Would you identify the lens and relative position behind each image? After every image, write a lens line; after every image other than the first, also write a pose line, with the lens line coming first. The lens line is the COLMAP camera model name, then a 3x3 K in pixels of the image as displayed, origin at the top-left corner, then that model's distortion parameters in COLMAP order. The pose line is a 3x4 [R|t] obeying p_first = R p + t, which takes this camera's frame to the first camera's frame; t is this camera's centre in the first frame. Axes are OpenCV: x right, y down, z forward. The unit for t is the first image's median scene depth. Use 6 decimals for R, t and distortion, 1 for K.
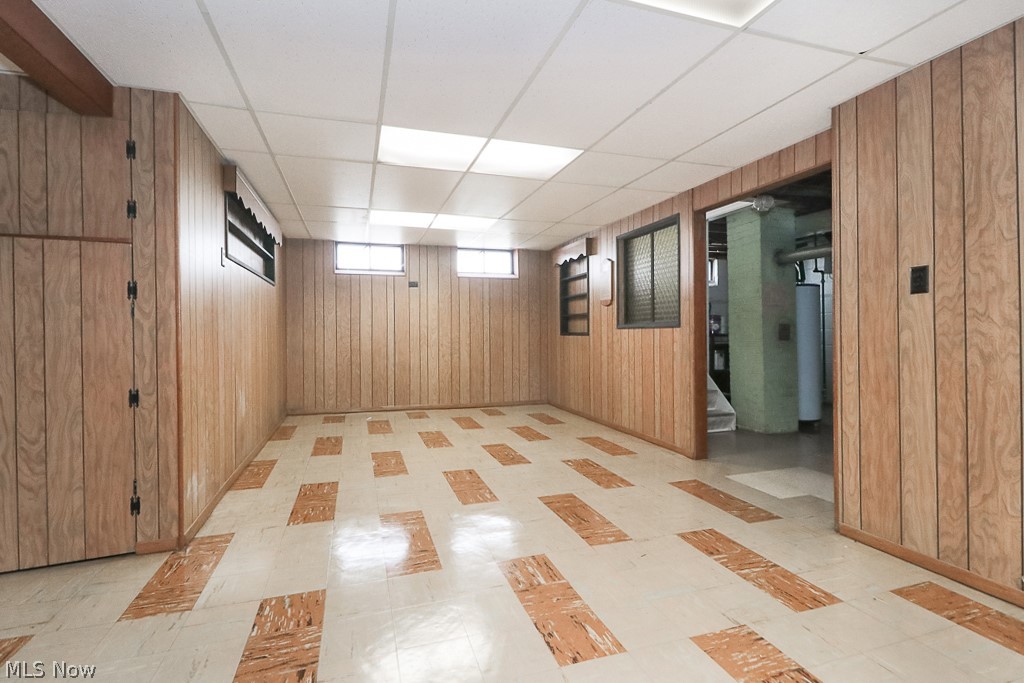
lens RADIAL K [[479.9, 0, 508.7], [0, 479.9, 336.1], [0, 0, 1]] dist [0.000326, -0.000809]
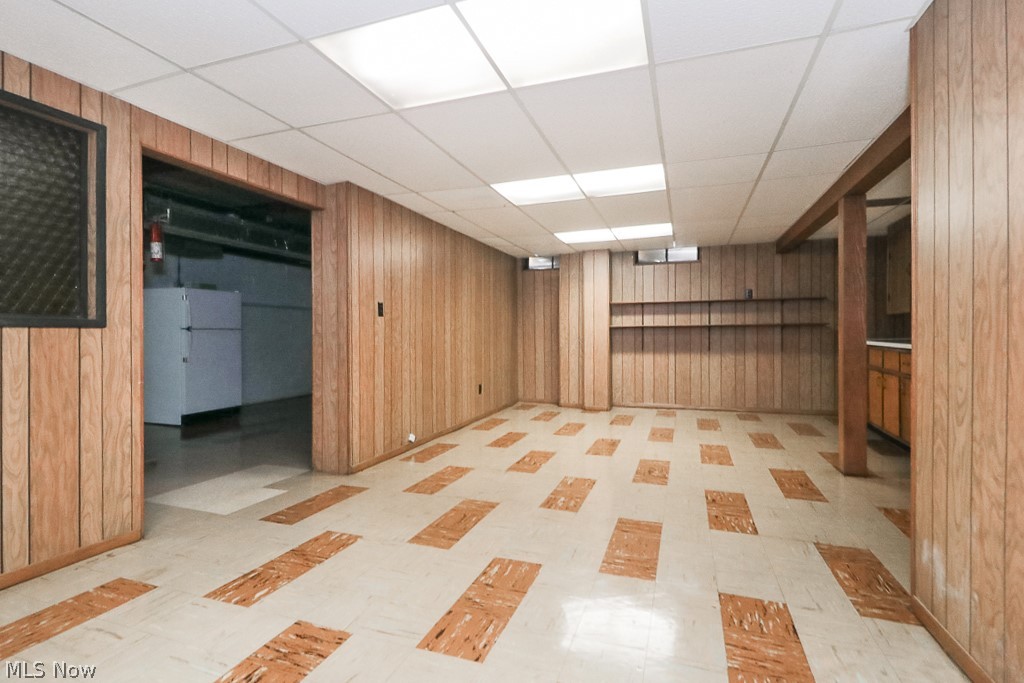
lens RADIAL K [[479.9, 0, 508.7], [0, 479.9, 336.1], [0, 0, 1]] dist [0.000326, -0.000809]
pose [[-0.789584, 0.006532, 0.613608, -0.545176], [0.009568, 0.999953, 0.001668, -0.008271], [-0.613568, 0.007188, -0.789609, 1.713575]]
